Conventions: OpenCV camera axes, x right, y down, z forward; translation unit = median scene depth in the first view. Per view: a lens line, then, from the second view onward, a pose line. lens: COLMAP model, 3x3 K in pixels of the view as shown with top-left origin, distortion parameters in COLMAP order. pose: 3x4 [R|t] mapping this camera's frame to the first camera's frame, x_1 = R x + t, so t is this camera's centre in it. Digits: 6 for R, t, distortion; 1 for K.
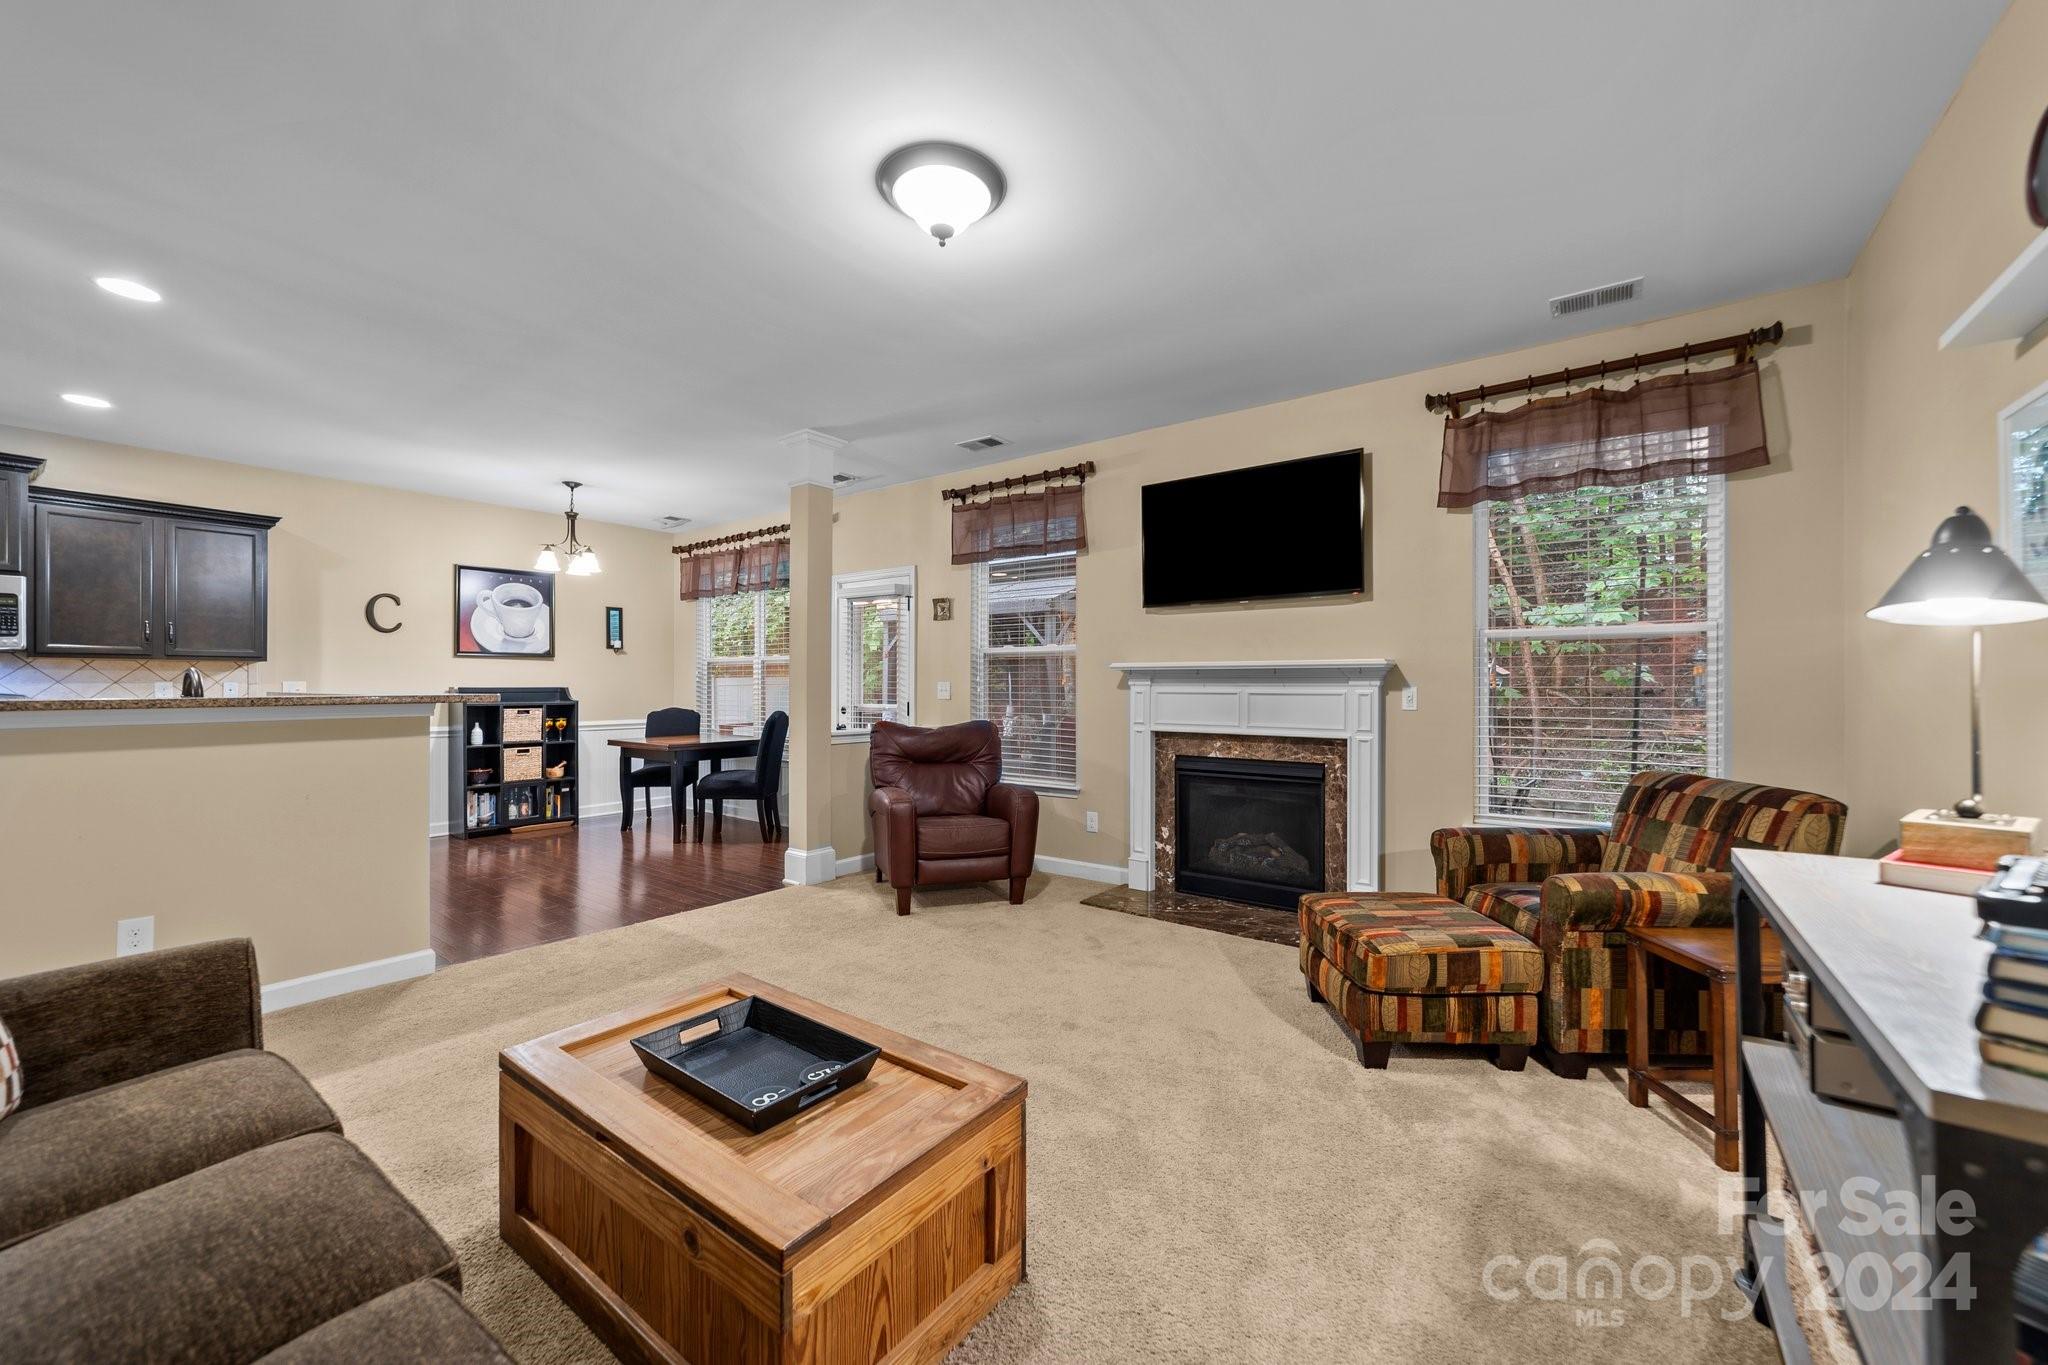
lens RADIAL K [[786.8, 0, 1032.3], [0, 786.8, 684.2], [0, 0, 1]] dist [-0.009409, 0.000645]
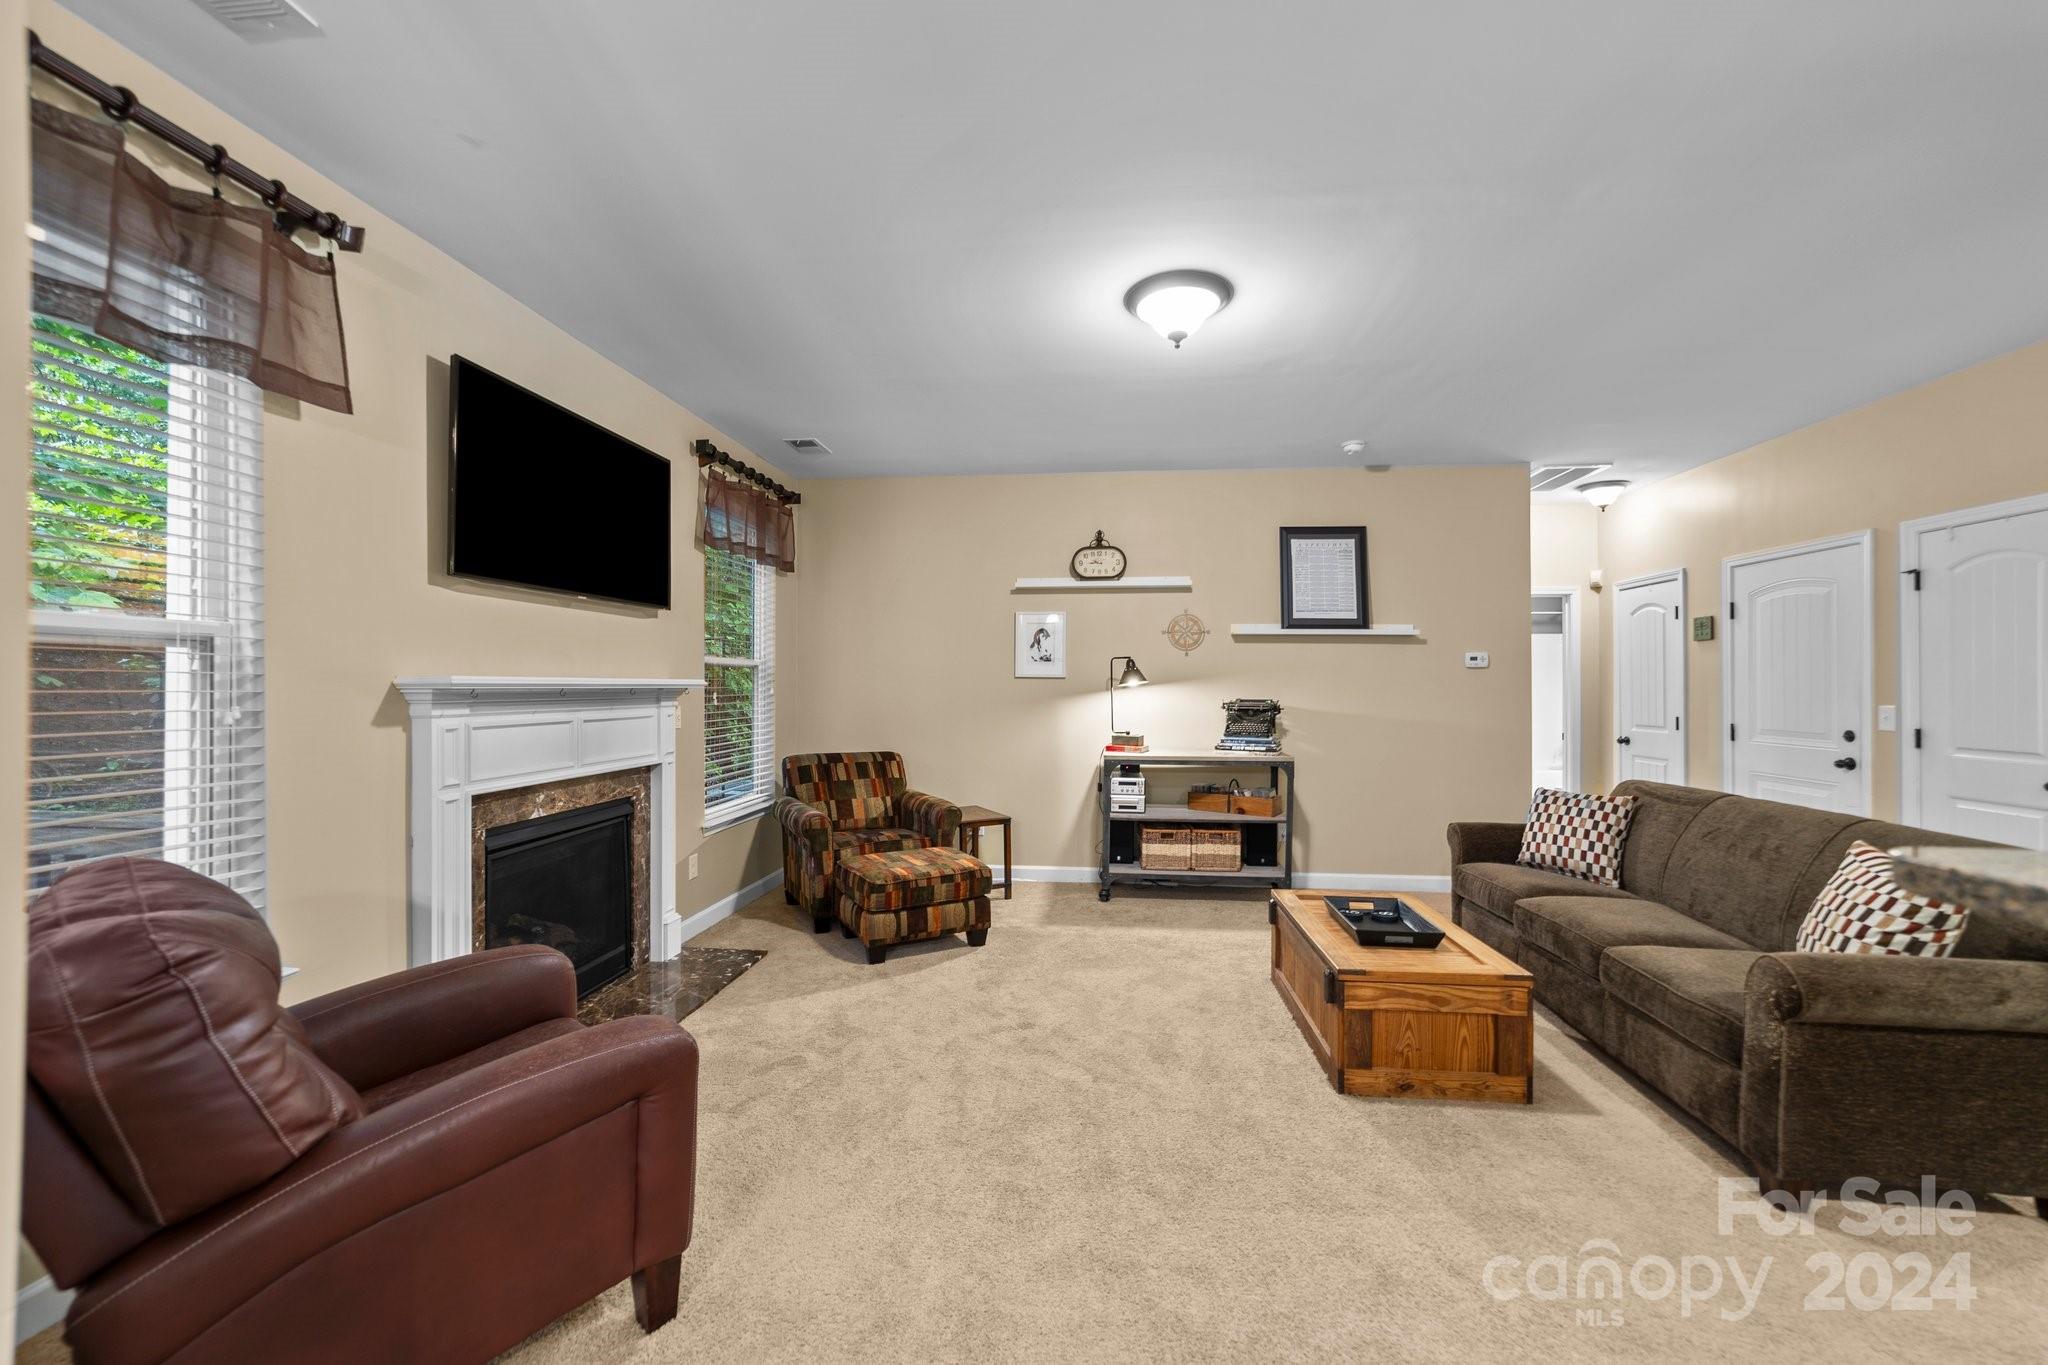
lens RADIAL K [[786.8, 0, 1026.0], [0, 786.8, 681.8], [0, 0, 1]] dist [-0.009409, 0.000645]
pose [[-0.504693, 0.000758, 0.863299, -0.551773], [-0.003761, 0.999988, -0.003077, -0.023298], [-0.863291, -0.004800, -0.504684, 0.960205]]
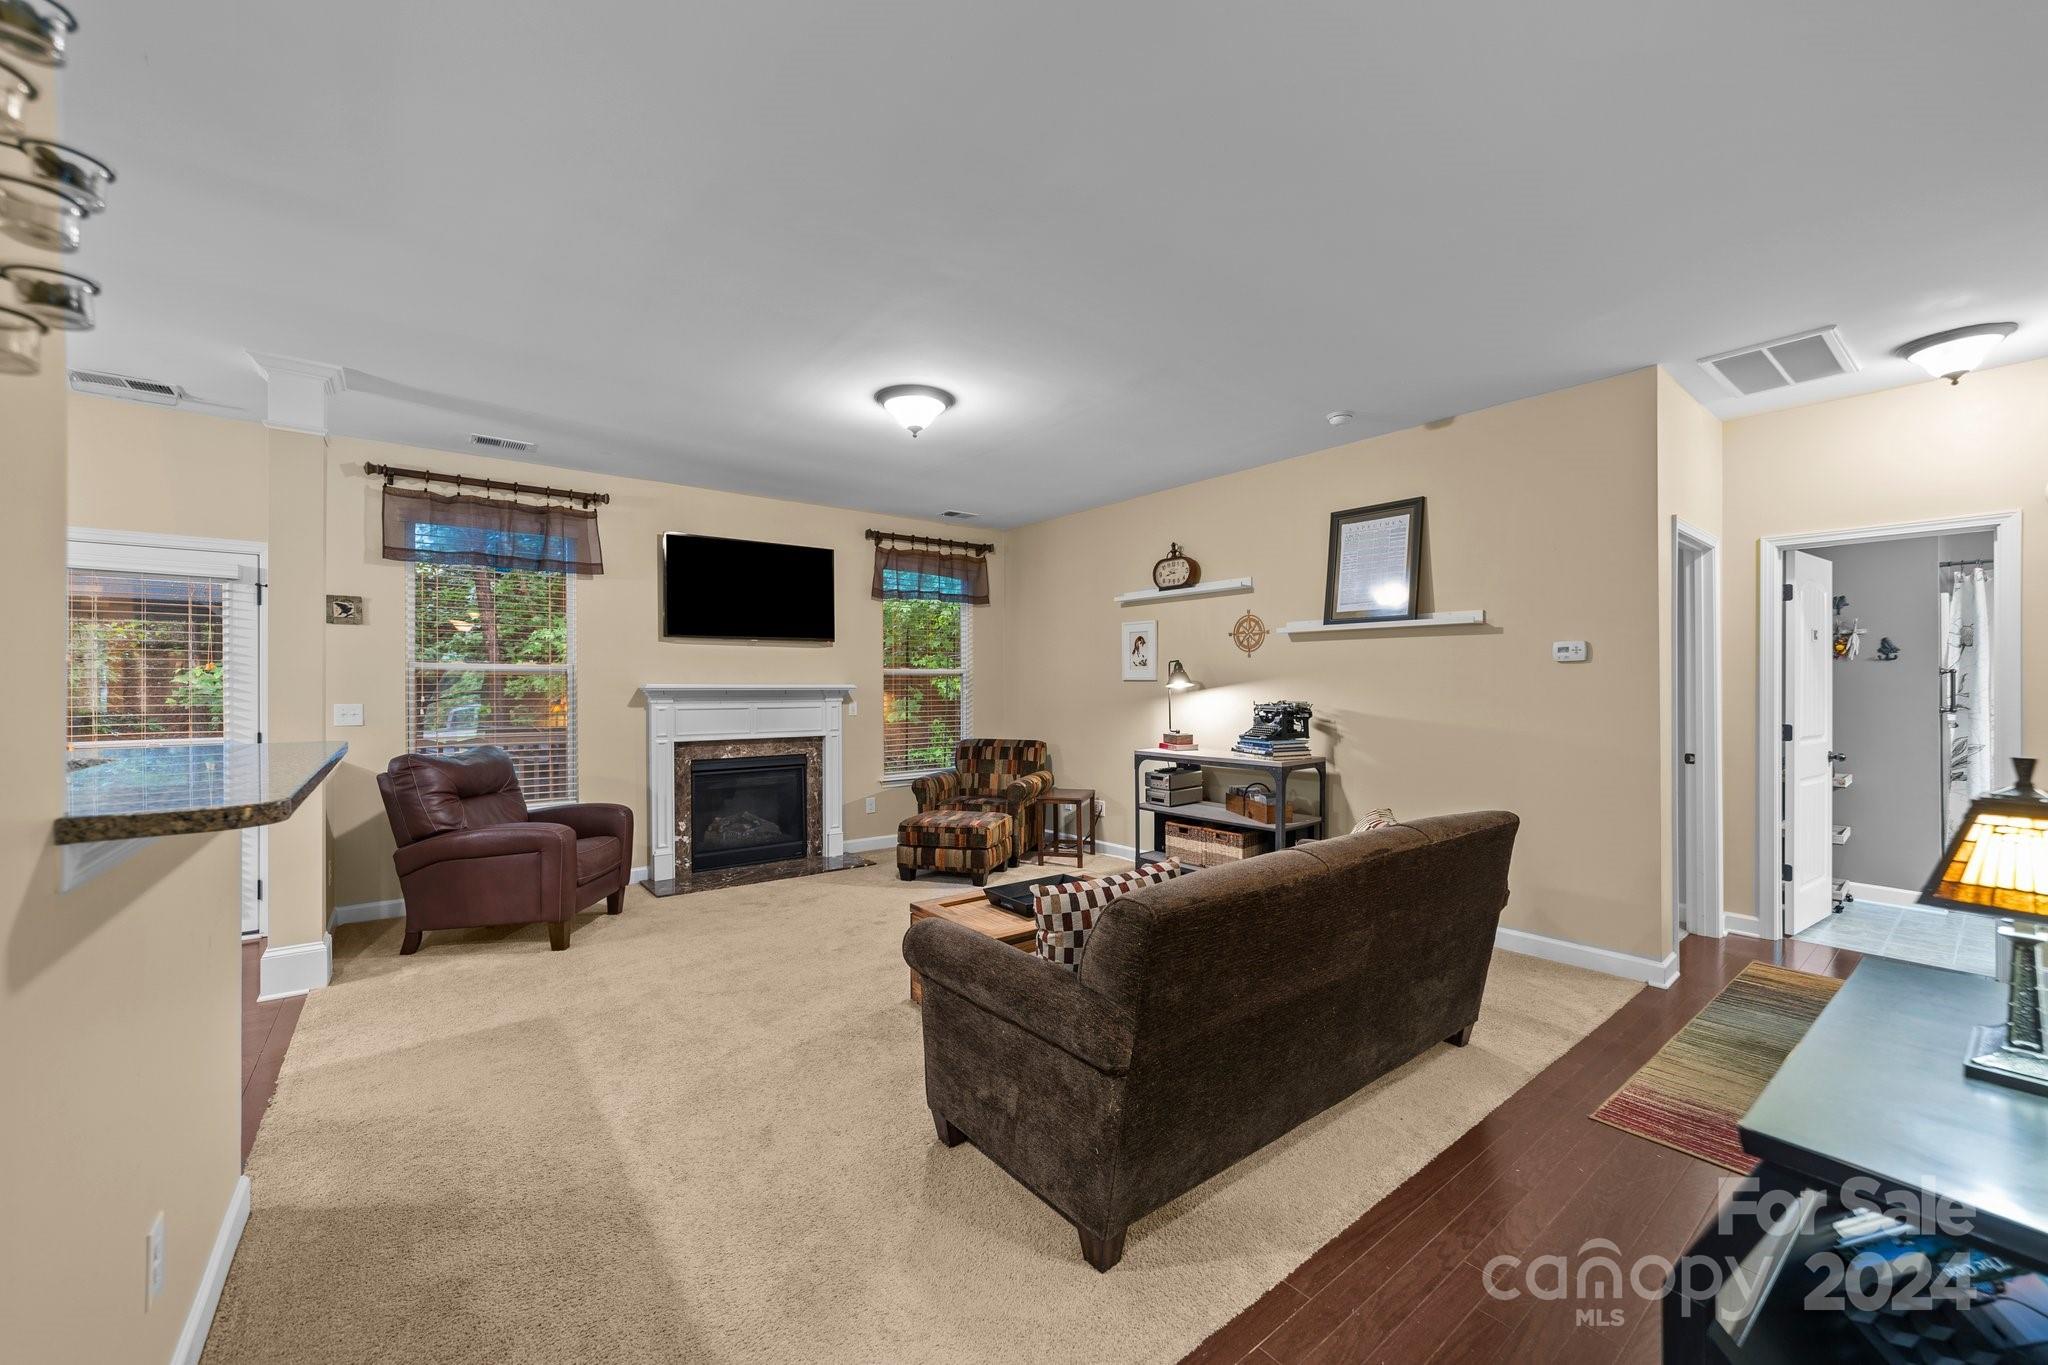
lens RADIAL K [[786.8, 0, 1017.3], [0, 786.8, 684.5], [0, 0, 1]] dist [-0.009409, 0.000645]
pose [[0.267724, 0.001295, 0.963495, -0.863780], [0.001523, 0.999997, -0.001767, -0.024470], [-0.963495, 0.001941, 0.267721, 0.194714]]
